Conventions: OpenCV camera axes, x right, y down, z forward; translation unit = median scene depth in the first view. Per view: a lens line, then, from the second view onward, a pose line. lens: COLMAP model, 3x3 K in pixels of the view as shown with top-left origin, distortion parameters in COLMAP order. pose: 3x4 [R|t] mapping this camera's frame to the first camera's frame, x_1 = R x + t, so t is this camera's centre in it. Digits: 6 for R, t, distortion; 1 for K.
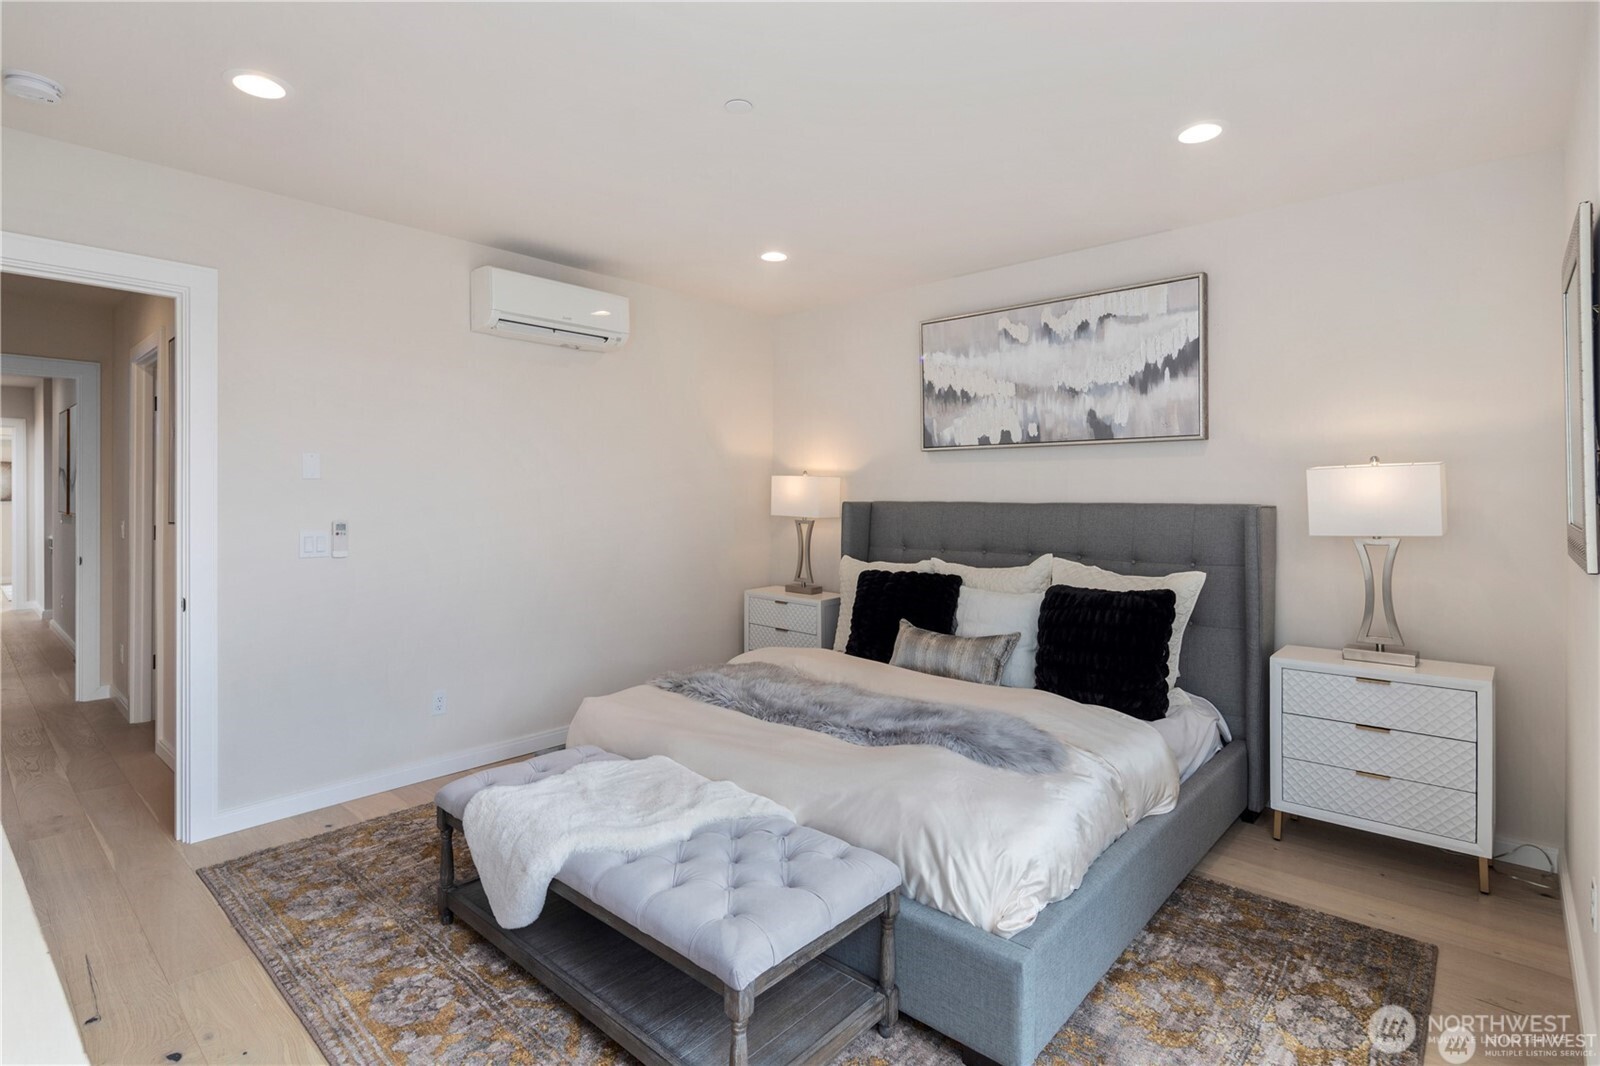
lens RADIAL K [[783.4, 0, 793.3], [0, 783.4, 513.3], [0, 0, 1]] dist [0.001602, -0.000244]
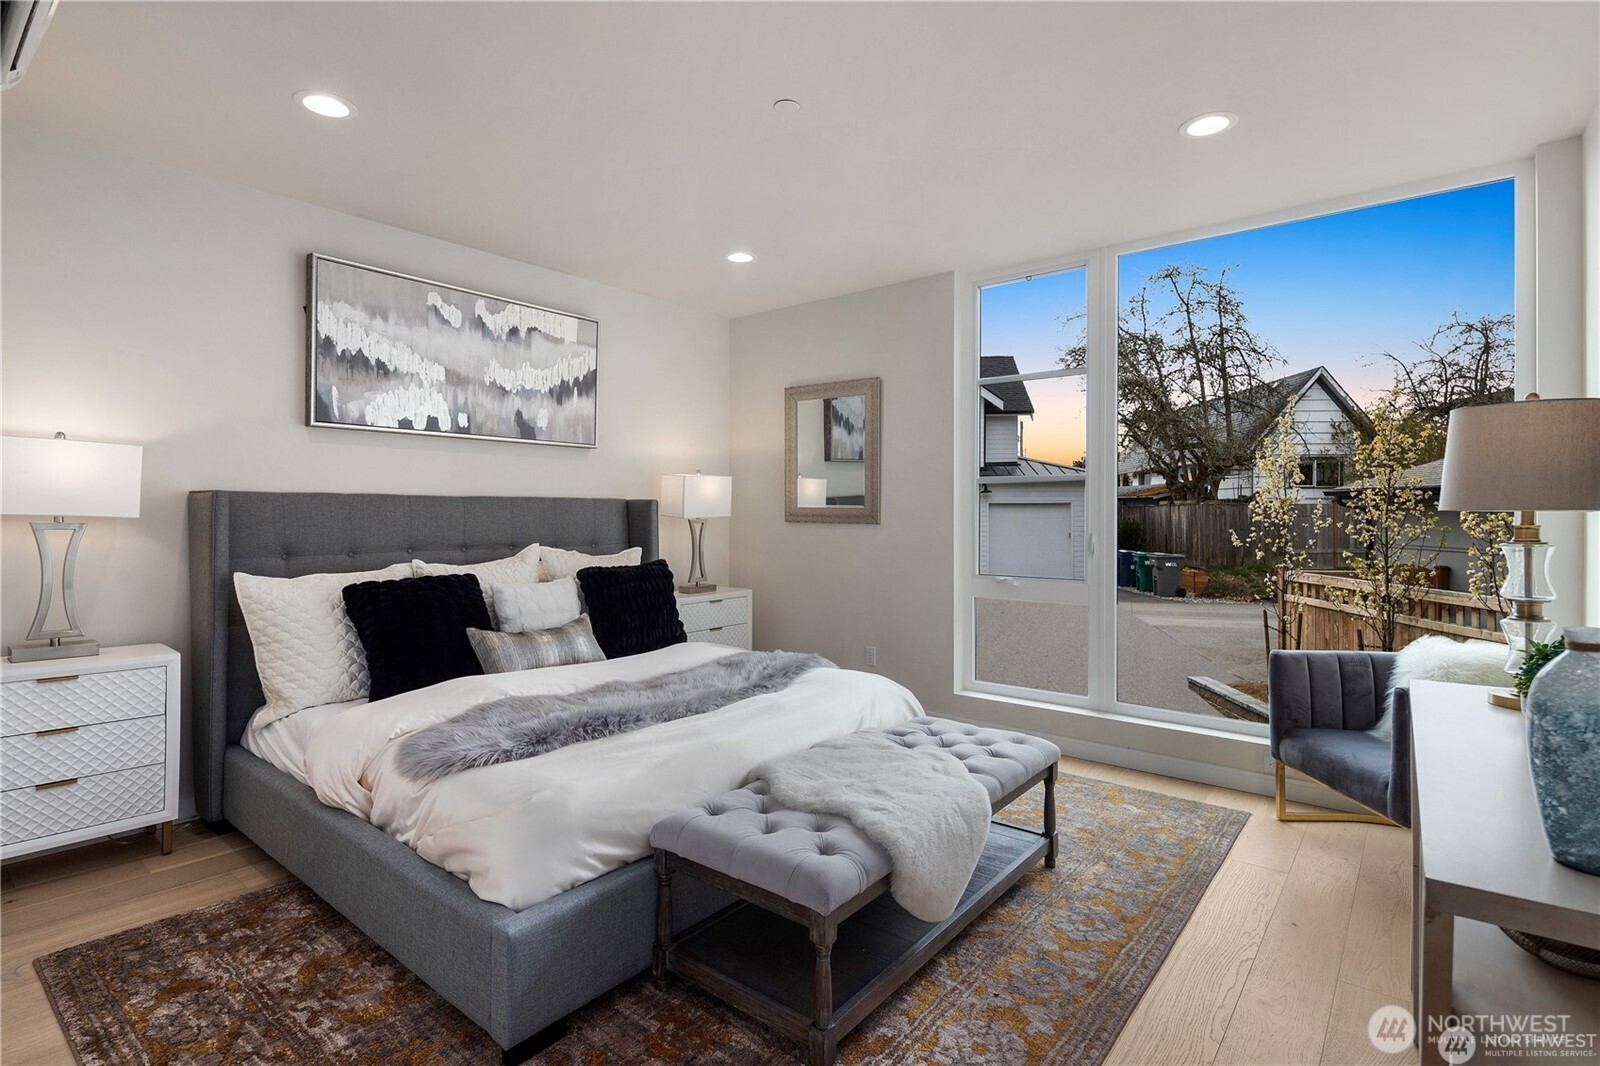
lens RADIAL K [[770.3, 0, 793.6], [0, 770.3, 493.7], [0, 0, 1]] dist [-0.000101, 0.000177]
pose [[-0.059107, -0.000428, 0.998252, -0.668850], [-0.003183, 0.999995, 0.000241, -0.017591], [-0.998247, -0.003163, -0.059108, 0.650355]]
